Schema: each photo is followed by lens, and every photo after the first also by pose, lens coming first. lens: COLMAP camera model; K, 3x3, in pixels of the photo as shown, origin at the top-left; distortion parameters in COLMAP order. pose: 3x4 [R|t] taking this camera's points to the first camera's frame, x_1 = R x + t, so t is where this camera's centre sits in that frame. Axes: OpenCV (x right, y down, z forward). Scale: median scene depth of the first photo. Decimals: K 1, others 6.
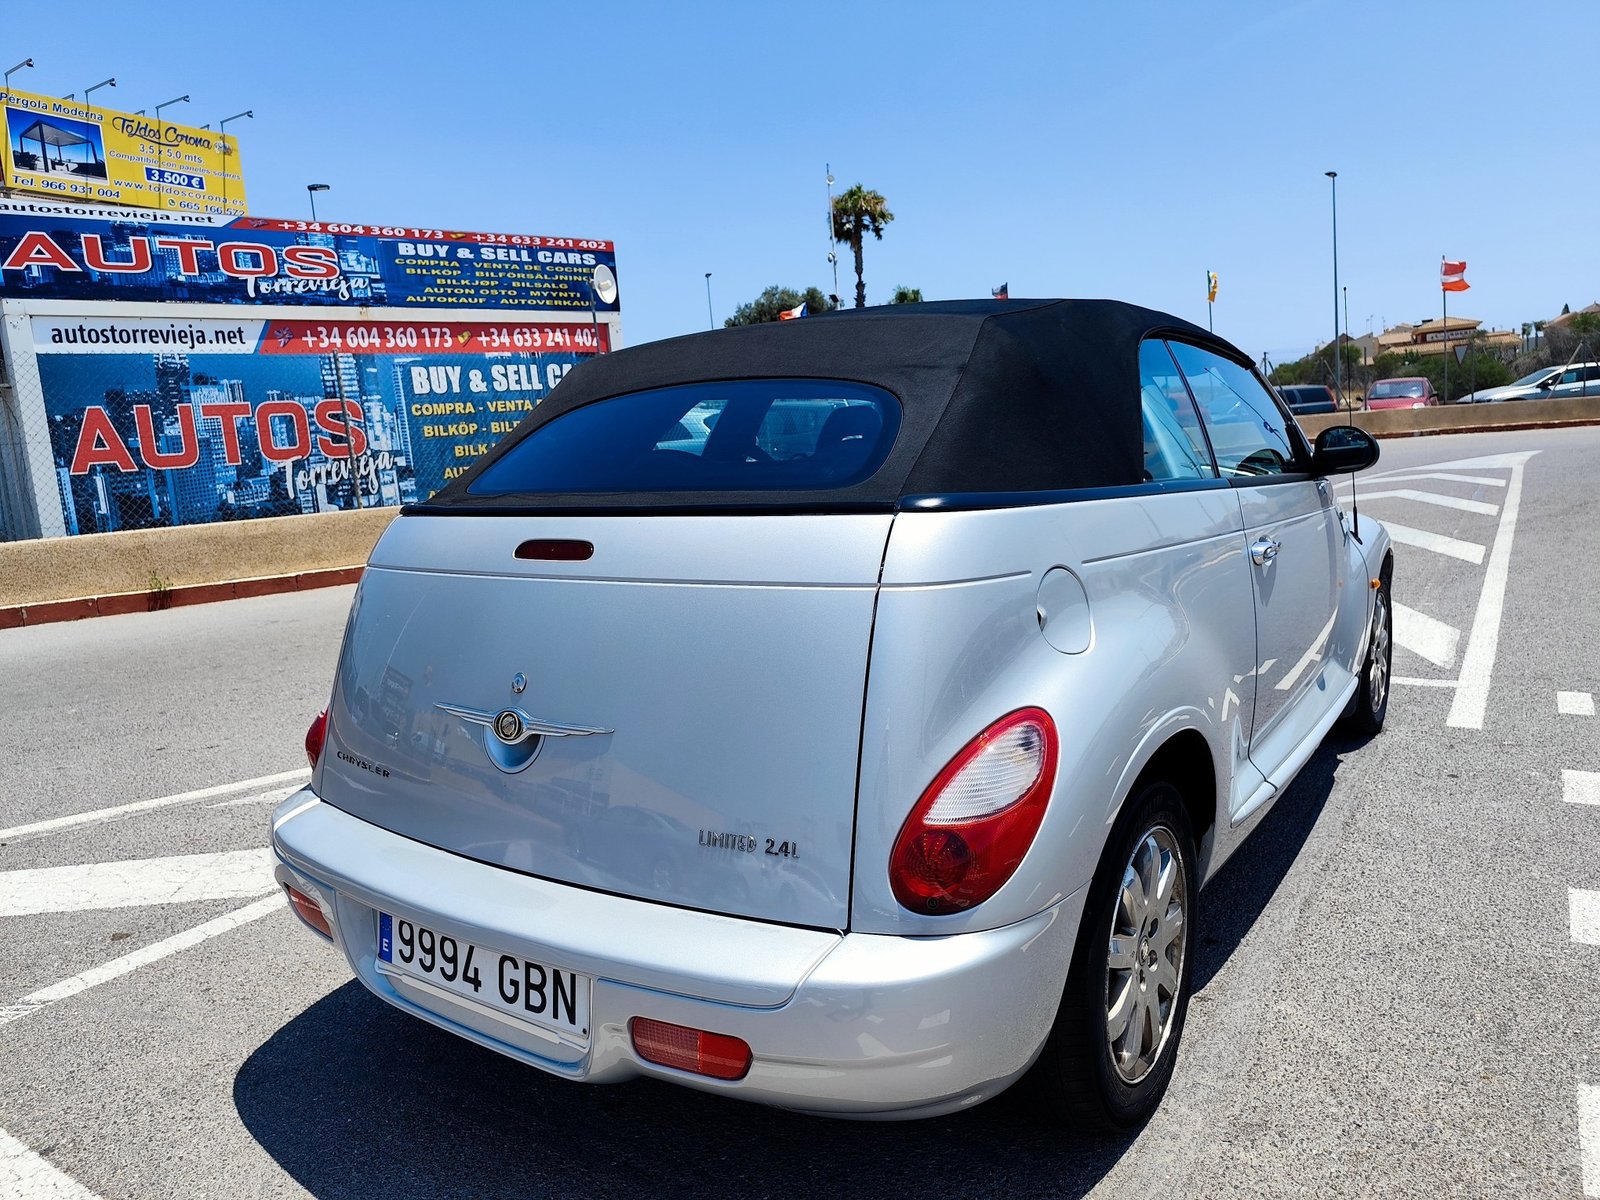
lens RADIAL K [[1103.1, 0, 802.6], [0, 1103.1, 589.5], [0, 0, 1]] dist [0.027079, -0.030701]
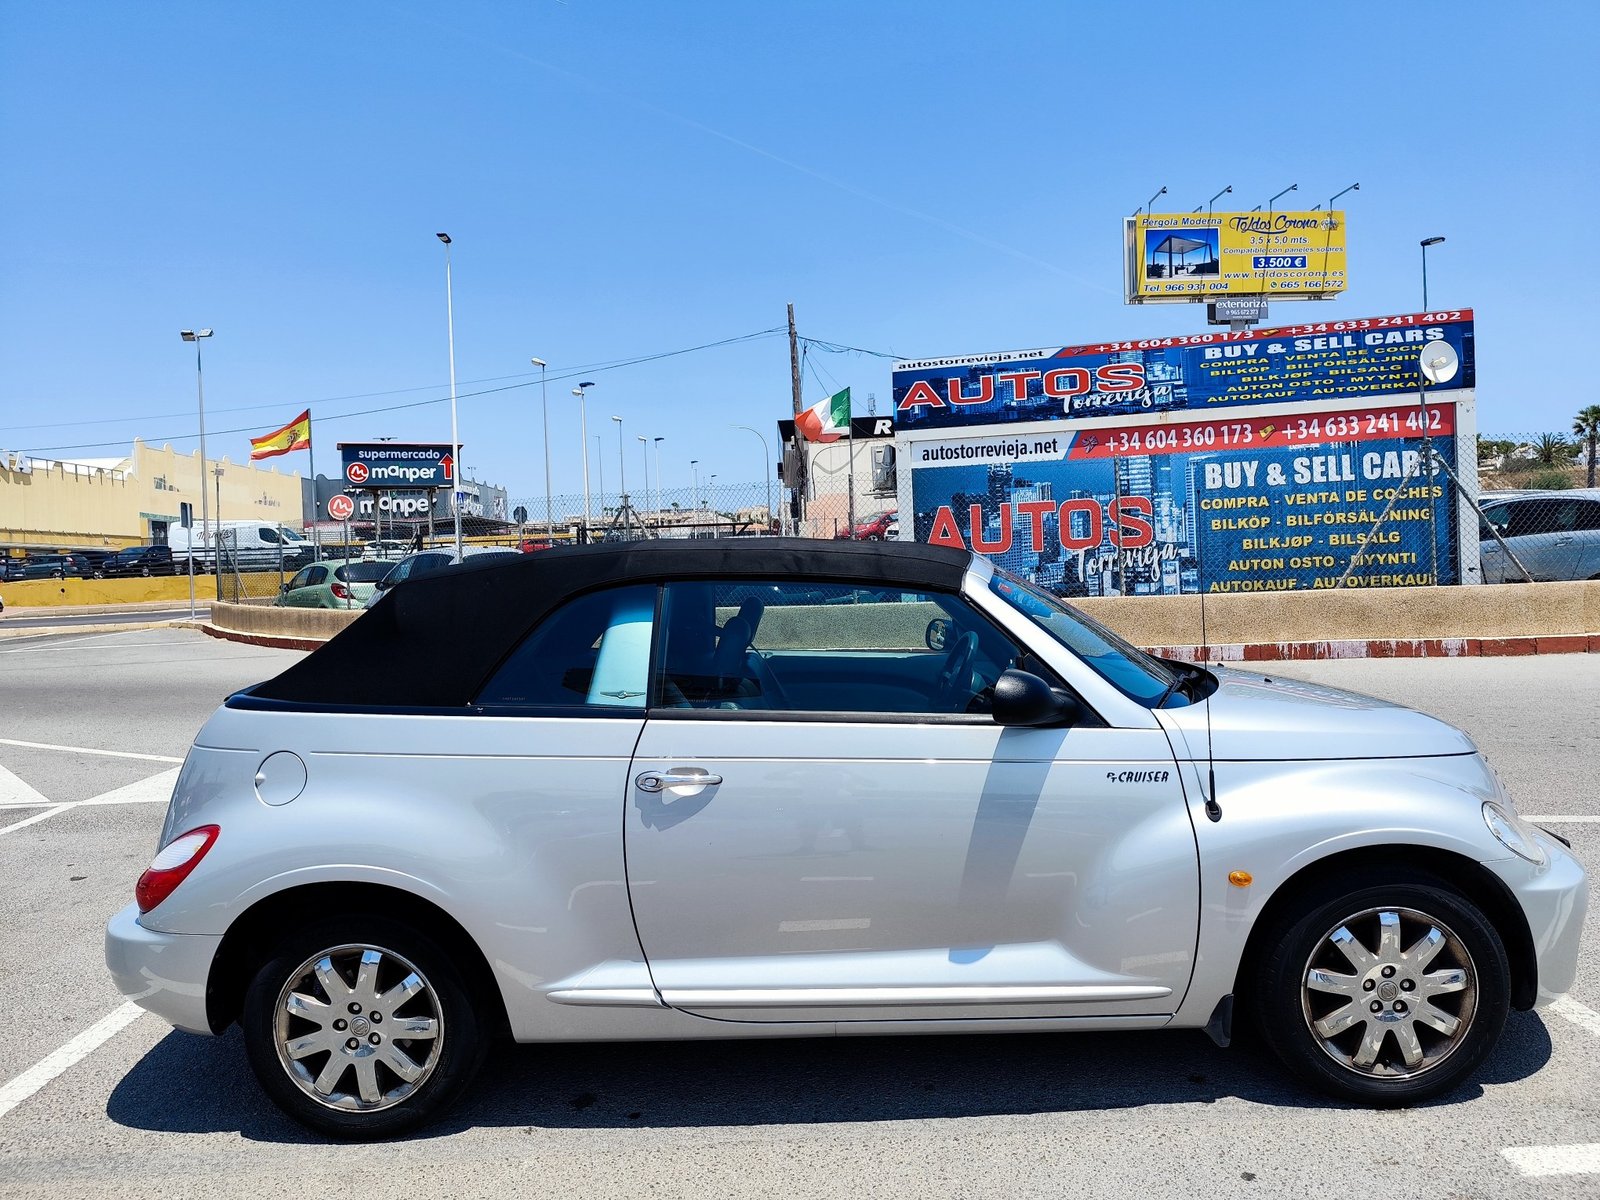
lens RADIAL K [[1103.1, 0, 799.3], [0, 1103.1, 595.2], [0, 0, 1]] dist [0.027079, -0.030701]
pose [[0.555916, 0.079296, -0.827448, 0.371235], [-0.110756, 0.993630, 0.020810, -0.066254], [0.823827, 0.080076, 0.561157, 0.118575]]
